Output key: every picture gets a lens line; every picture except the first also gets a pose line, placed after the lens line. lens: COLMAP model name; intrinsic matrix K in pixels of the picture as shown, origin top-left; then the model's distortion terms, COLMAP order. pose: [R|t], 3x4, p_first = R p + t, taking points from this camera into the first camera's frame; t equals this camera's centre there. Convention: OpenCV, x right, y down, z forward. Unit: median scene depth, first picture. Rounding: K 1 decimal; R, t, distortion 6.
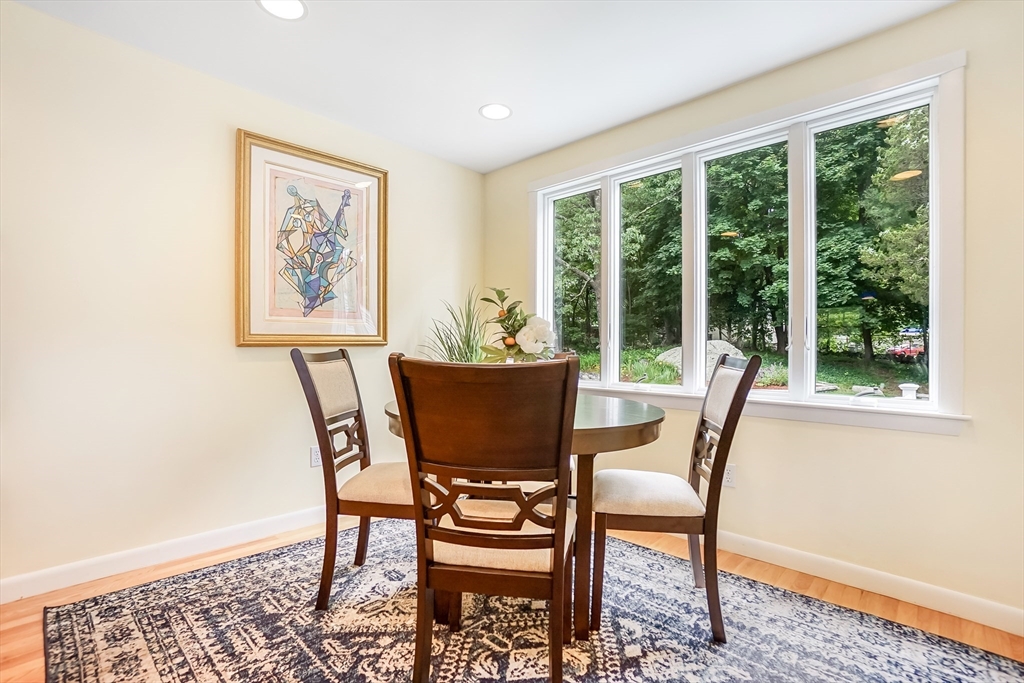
lens RADIAL K [[457.0, 0, 514.1], [0, 457.0, 342.7], [0, 0, 1]] dist [-0.020691, 0.004390]
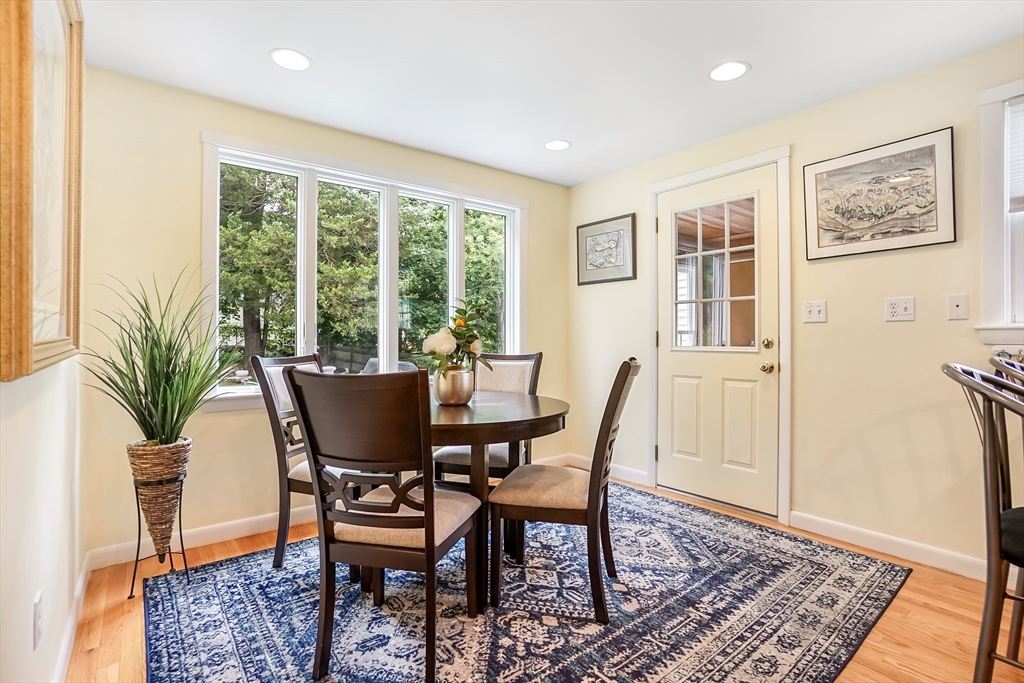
lens RADIAL K [[483.7, 0, 514.1], [0, 483.7, 339.8], [0, 0, 1]] dist [0.000144, 0.000049]
pose [[0.132955, 0.008685, 0.991084, -1.369986], [0.001583, 0.999958, -0.008975, 0.017146], [-0.991121, 0.002762, 0.132935, 0.870965]]
